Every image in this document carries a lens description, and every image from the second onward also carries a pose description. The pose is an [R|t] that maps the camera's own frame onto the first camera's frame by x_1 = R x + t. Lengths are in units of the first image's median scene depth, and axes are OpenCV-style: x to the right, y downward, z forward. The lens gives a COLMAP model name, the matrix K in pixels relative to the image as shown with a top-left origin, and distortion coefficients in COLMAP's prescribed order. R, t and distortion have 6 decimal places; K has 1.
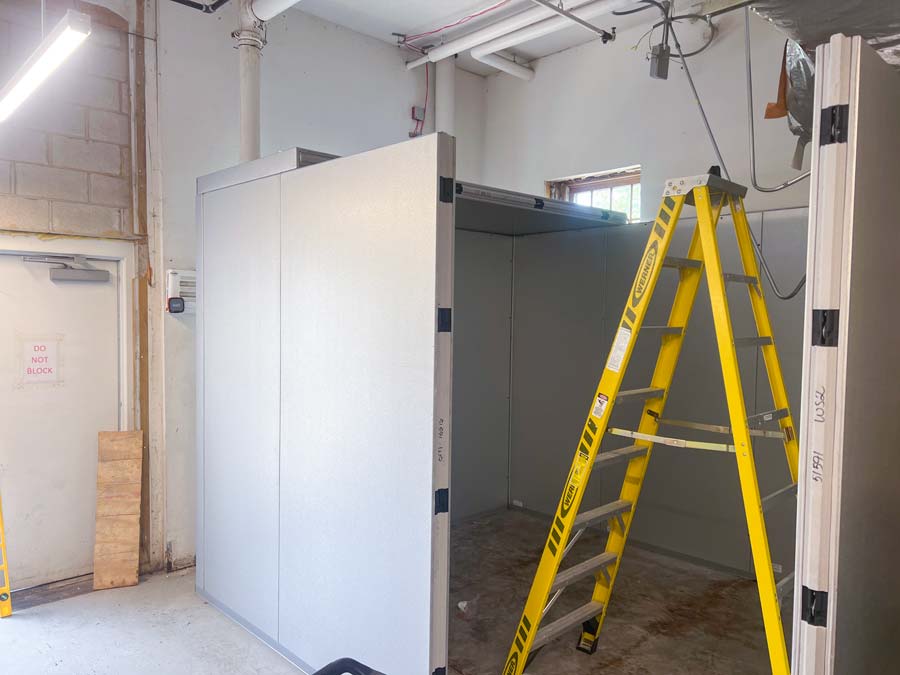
lens RADIAL K [[676.2, 0, 459.0], [0, 676.2, 342.6], [0, 0, 1]] dist [0.057442, -0.061680]
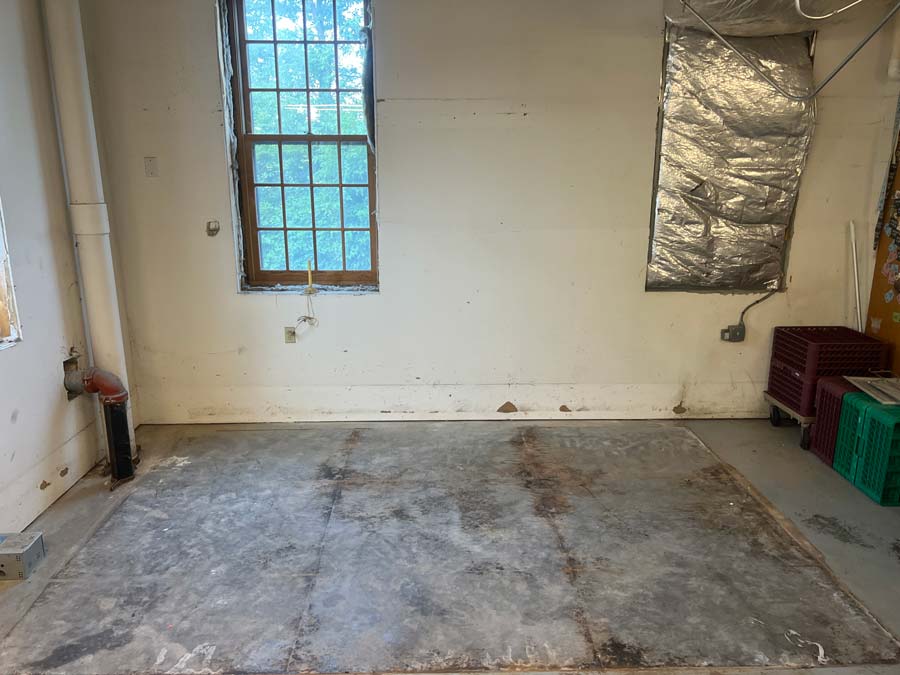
lens RADIAL K [[676.2, 0, 443.9], [0, 676.2, 331.4], [0, 0, 1]] dist [0.057442, -0.061680]
pose [[0.677211, -0.190705, 0.710645, -0.366431], [0.041399, 0.974173, 0.221973, -0.031807], [-0.734623, -0.120903, 0.667616, 0.436174]]
